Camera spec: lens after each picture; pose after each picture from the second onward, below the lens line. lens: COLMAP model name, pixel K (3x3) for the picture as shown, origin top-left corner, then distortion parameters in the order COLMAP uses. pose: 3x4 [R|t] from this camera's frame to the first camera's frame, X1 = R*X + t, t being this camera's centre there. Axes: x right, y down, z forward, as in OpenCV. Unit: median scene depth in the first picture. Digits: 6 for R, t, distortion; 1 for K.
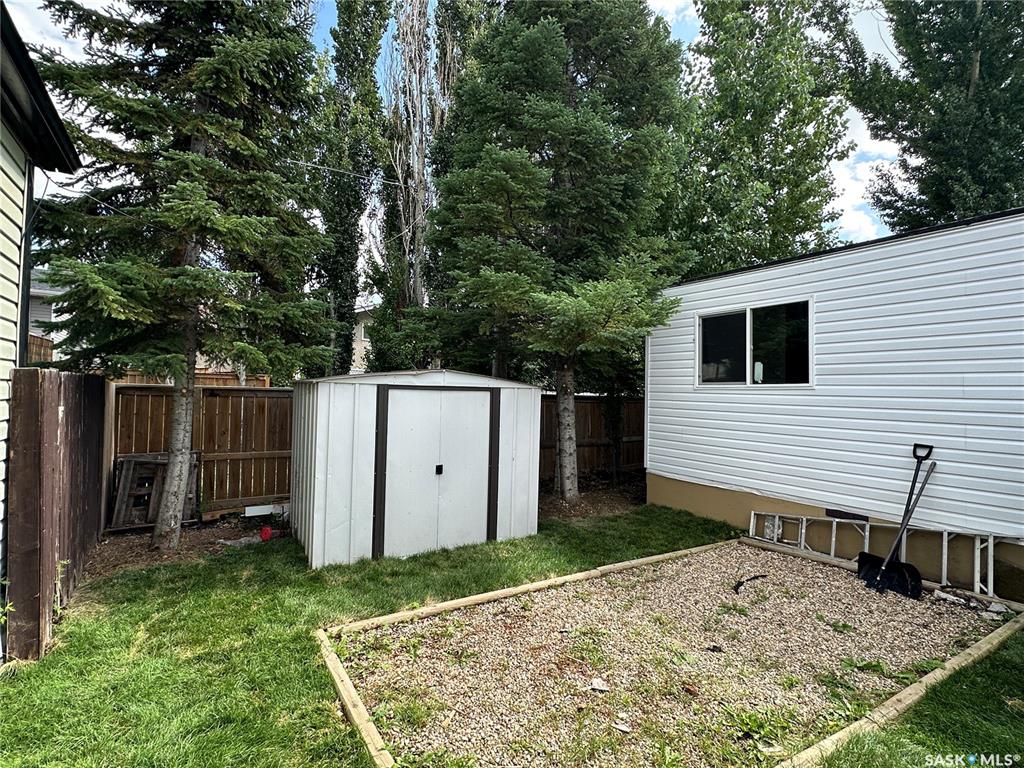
lens RADIAL K [[494.9, 0, 508.7], [0, 494.9, 381.9], [0, 0, 1]] dist [-0.012010, 0.000130]
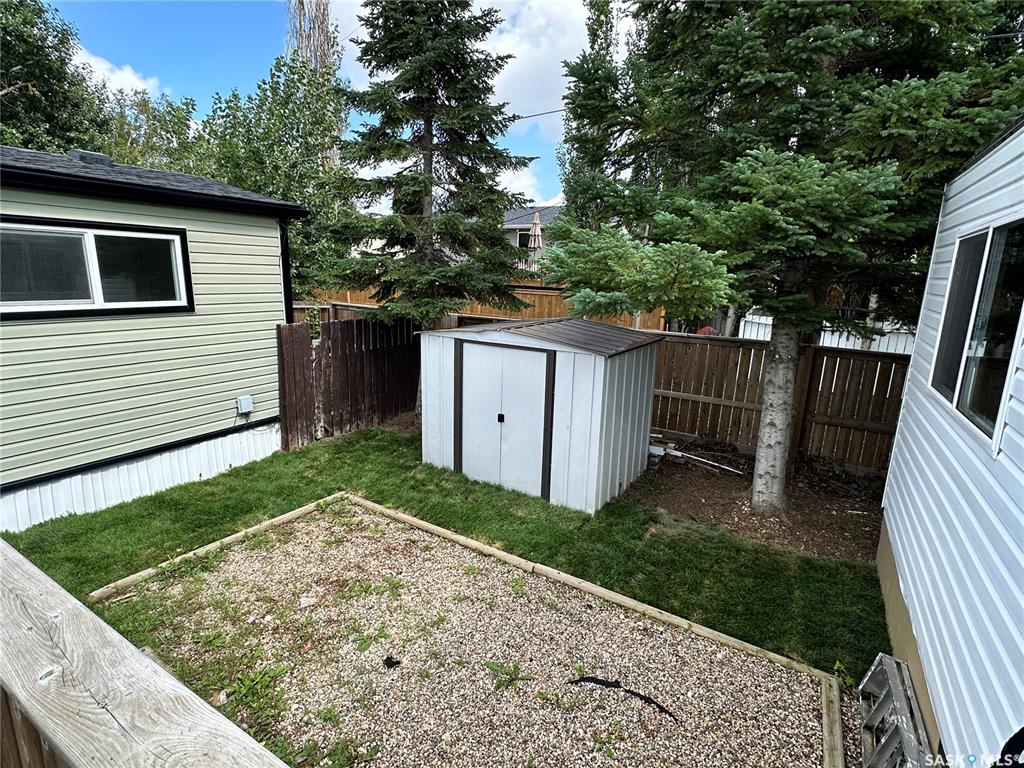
lens RADIAL K [[494.9, 0, 508.7], [0, 494.9, 381.9], [0, 0, 1]] dist [-0.012010, 0.000130]
pose [[0.443273, 0.181573, -0.877804, 0.890832], [-0.000320, 0.979302, 0.202406, -0.136592], [0.896387, -0.089440, 0.434156, 0.583141]]
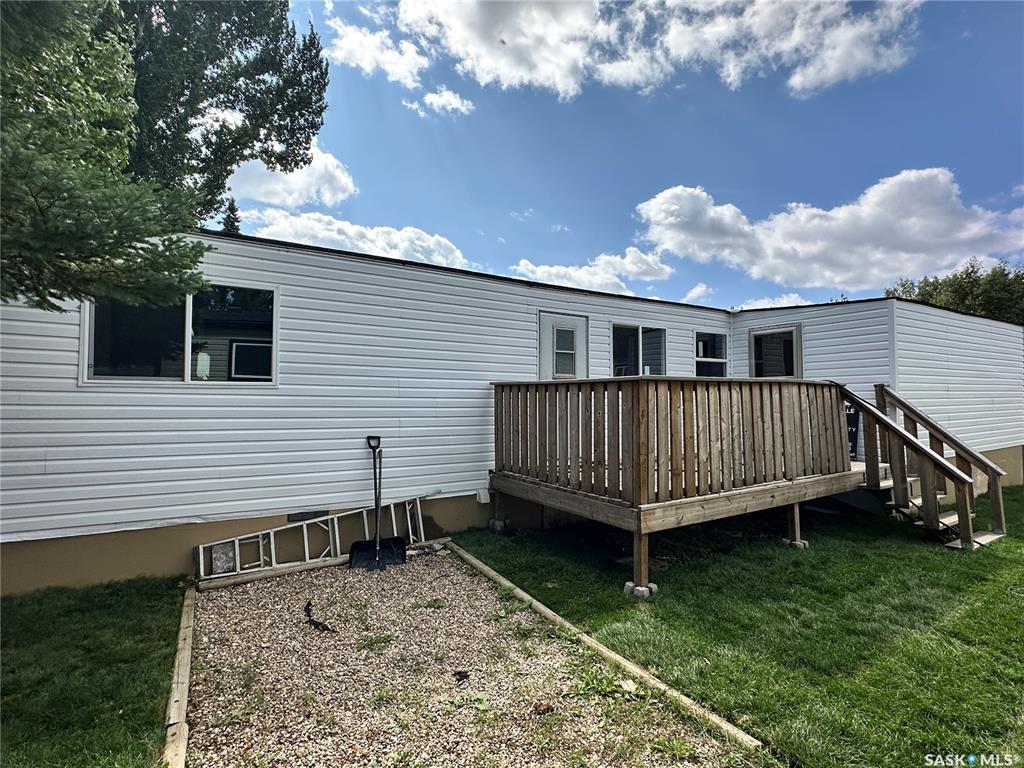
lens RADIAL K [[508.3, 0, 499.3], [0, 508.3, 384.5], [0, 0, 1]] dist [0.000384, -0.000043]
pose [[0.017289, 0.013657, 0.999757, -0.369271], [-0.026324, 0.999566, -0.013199, 0.010070], [-0.999504, -0.026089, 0.017641, 0.647333]]
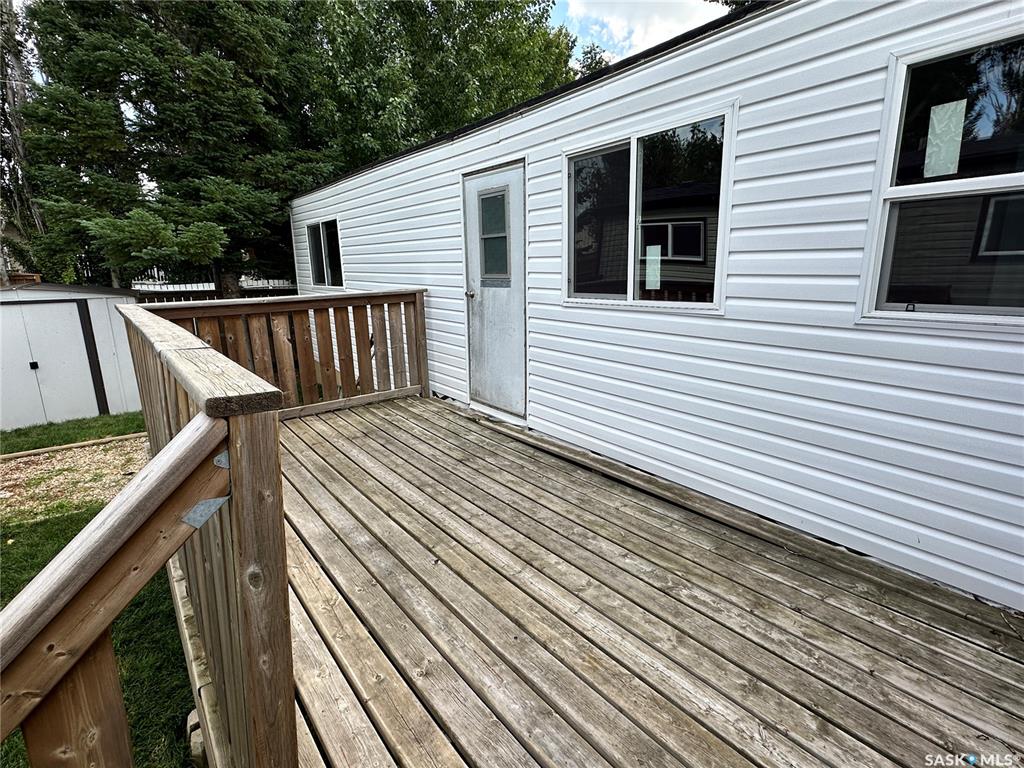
lens RADIAL K [[494.9, 0, 508.7], [0, 494.9, 381.9], [0, 0, 1]] dist [-0.012010, 0.000130]
pose [[0.993987, -0.050182, 0.097323, 1.050643], [0.024491, 0.968174, 0.249075, -0.076779], [-0.106725, -0.245194, 0.963582, -0.416464]]
